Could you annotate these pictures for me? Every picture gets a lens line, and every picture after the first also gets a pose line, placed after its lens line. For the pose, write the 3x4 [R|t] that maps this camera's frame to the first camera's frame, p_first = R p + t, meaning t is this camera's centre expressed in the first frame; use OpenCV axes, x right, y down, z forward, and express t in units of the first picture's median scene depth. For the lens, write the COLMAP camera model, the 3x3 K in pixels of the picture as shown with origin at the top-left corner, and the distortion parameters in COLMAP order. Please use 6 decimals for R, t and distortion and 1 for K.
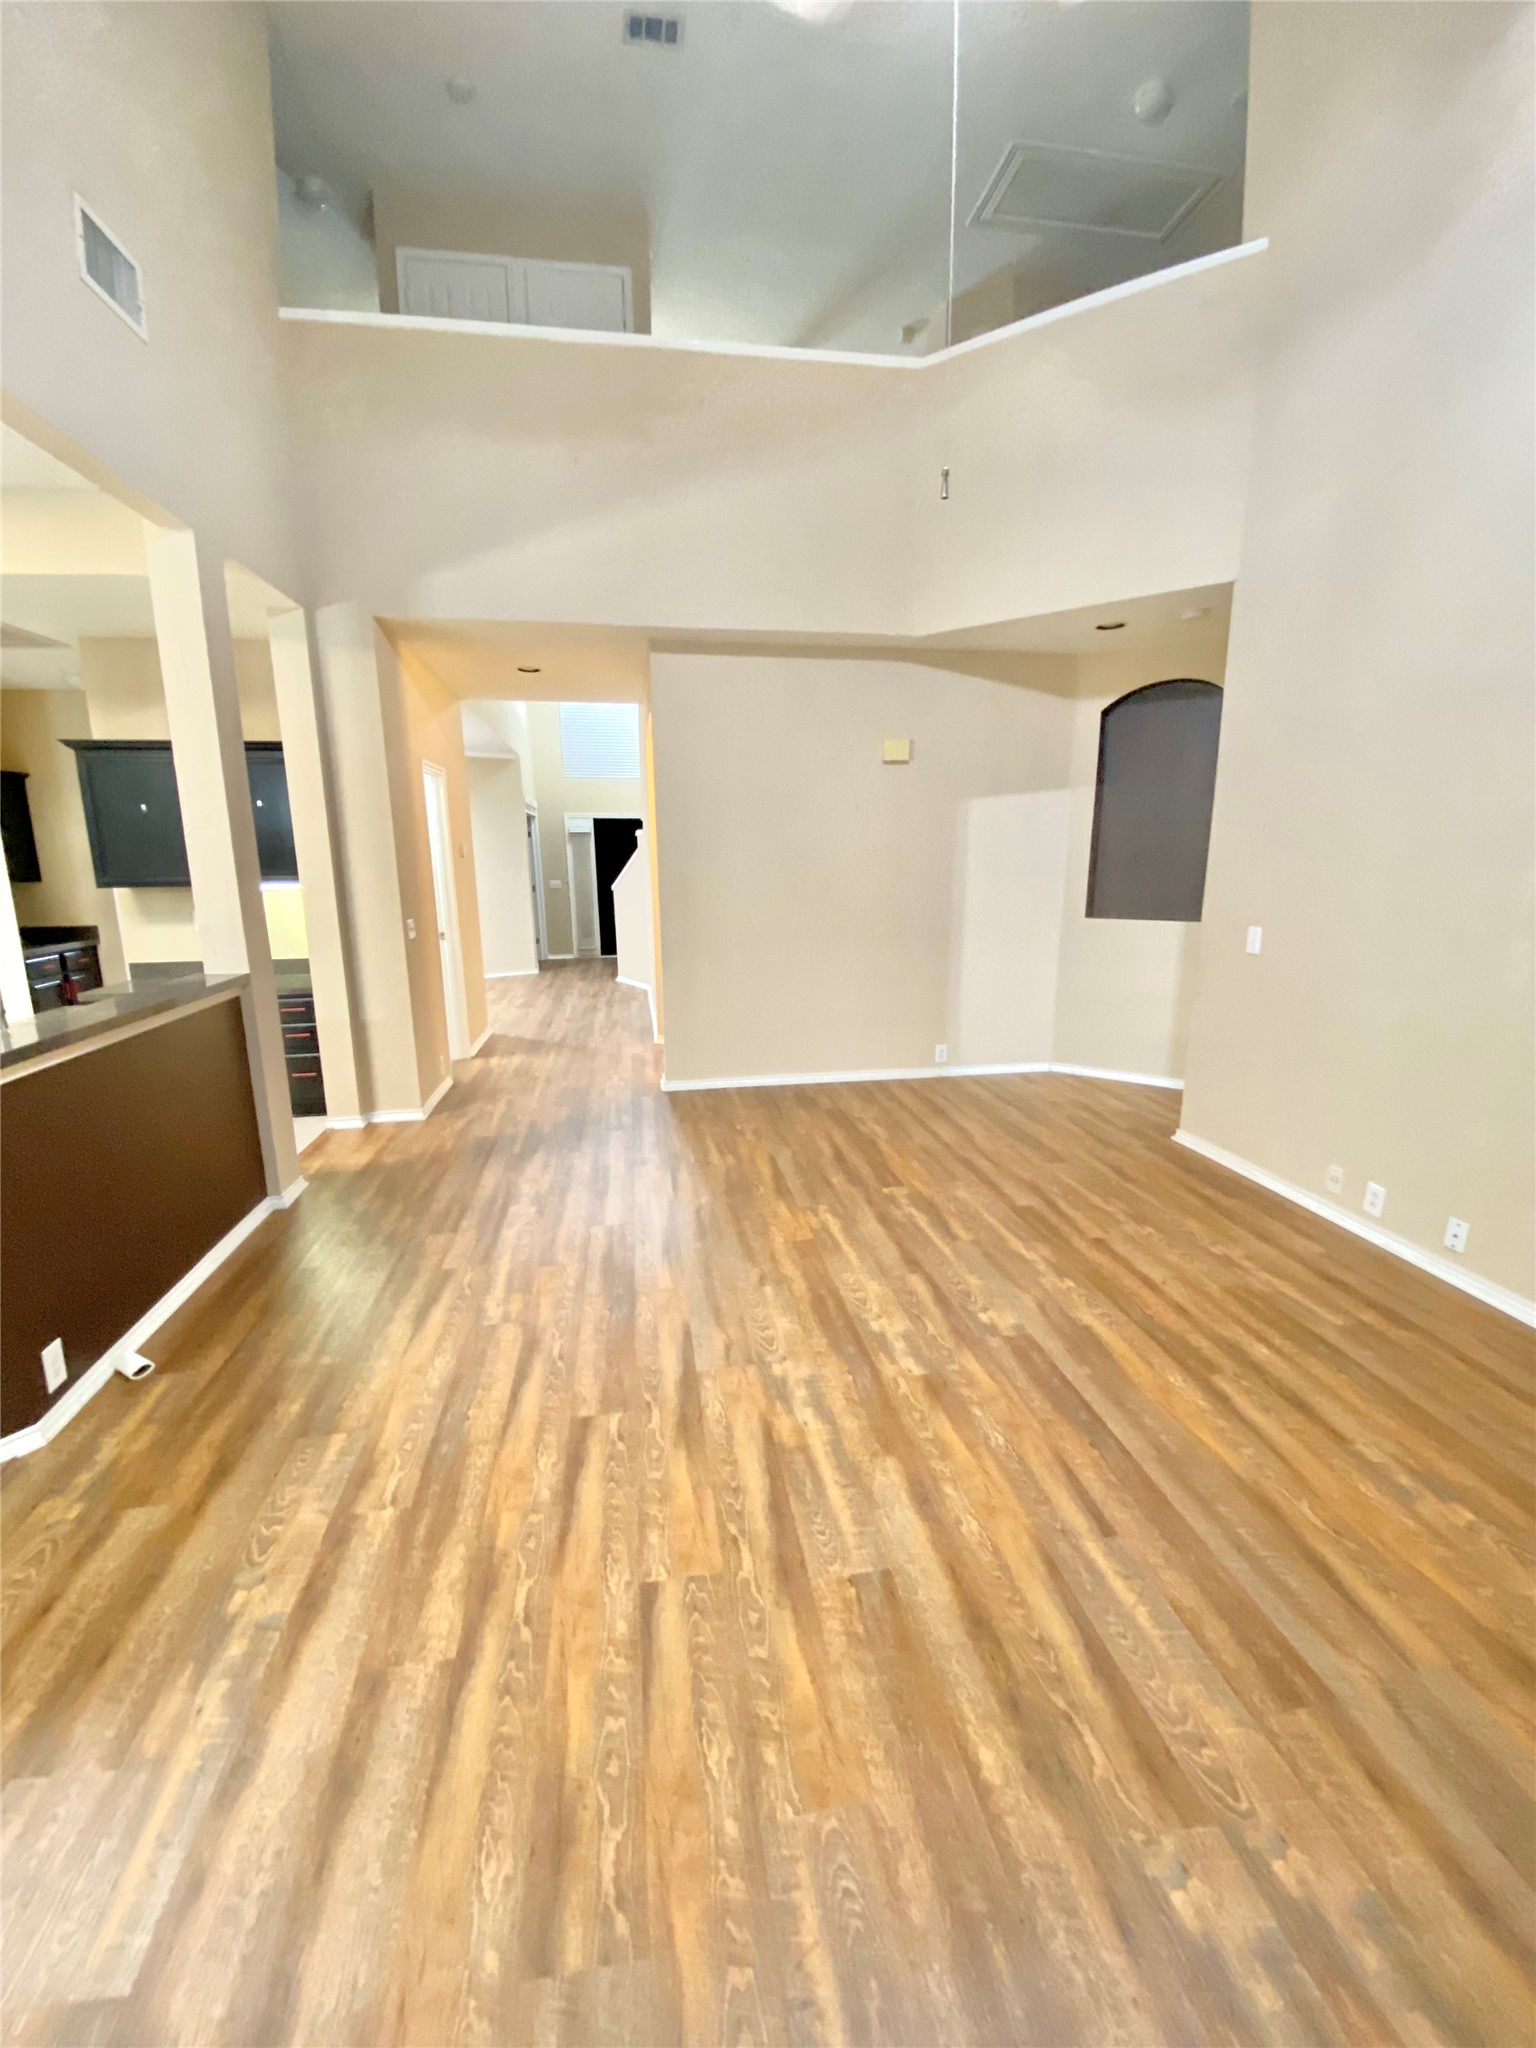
lens RADIAL K [[862.8, 0, 798.6], [0, 862.8, 1024.3], [0, 0, 1]] dist [0.026572, -0.024646]
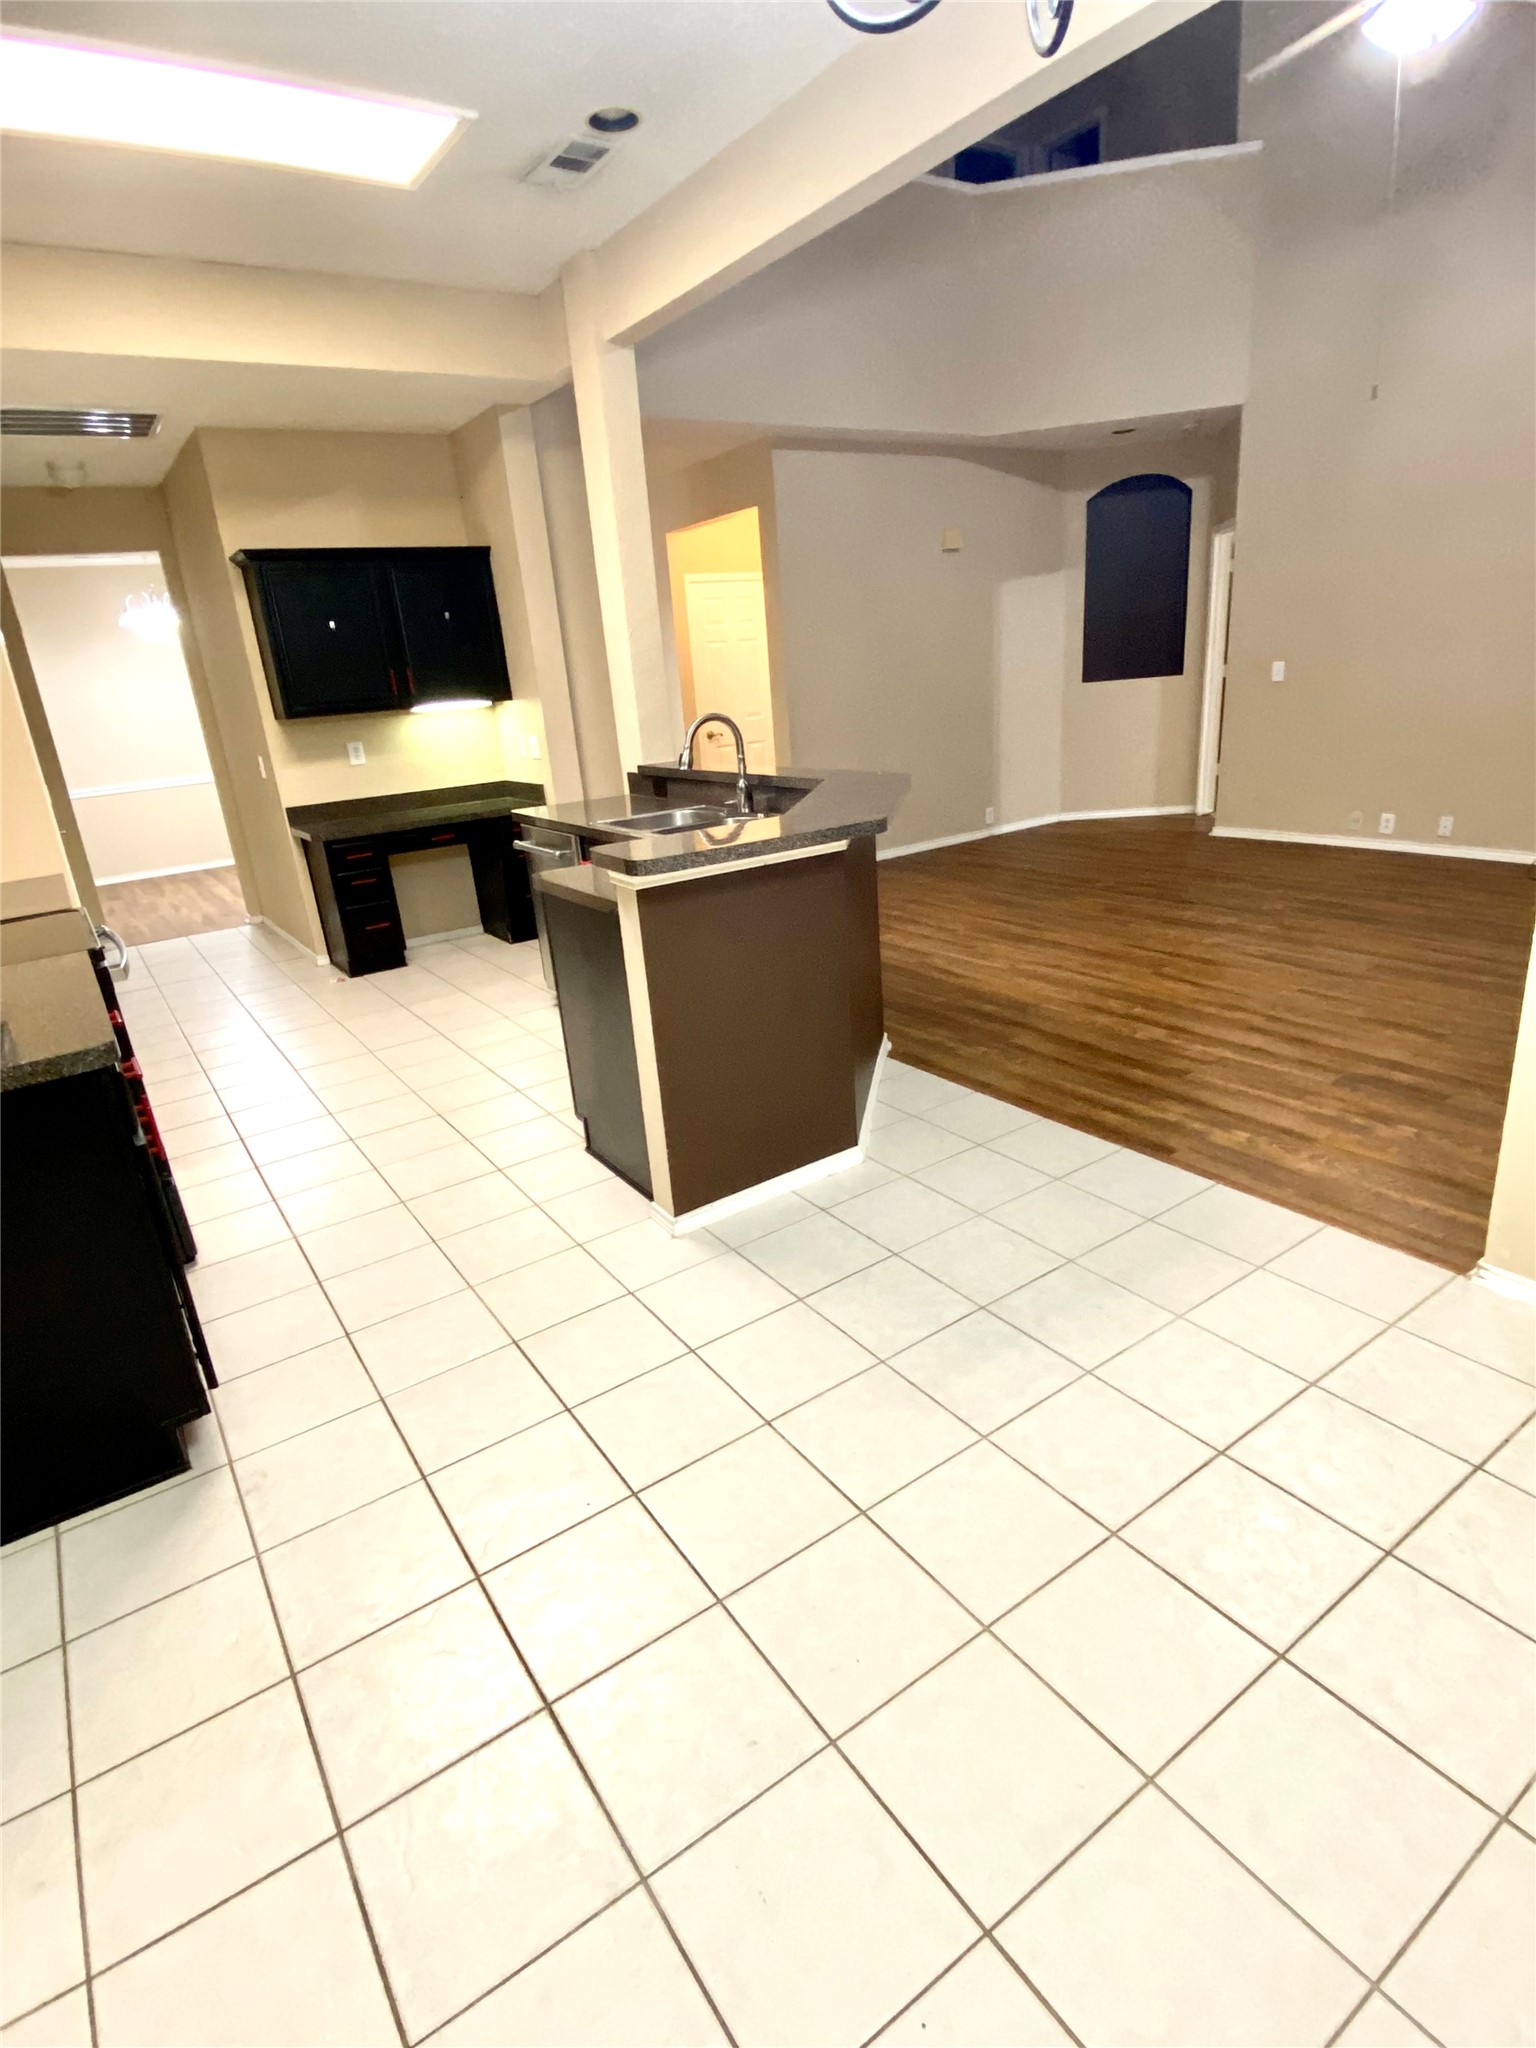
lens RADIAL K [[1078.1, 0, 785.3], [0, 1078.1, 1023.8], [0, 0, 1]] dist [0.044327, -0.030509]
pose [[0.905712, -0.198599, 0.374492, -1.346008], [0.157084, 0.977806, 0.138636, 0.125371], [-0.393713, -0.066737, 0.916807, -0.497014]]
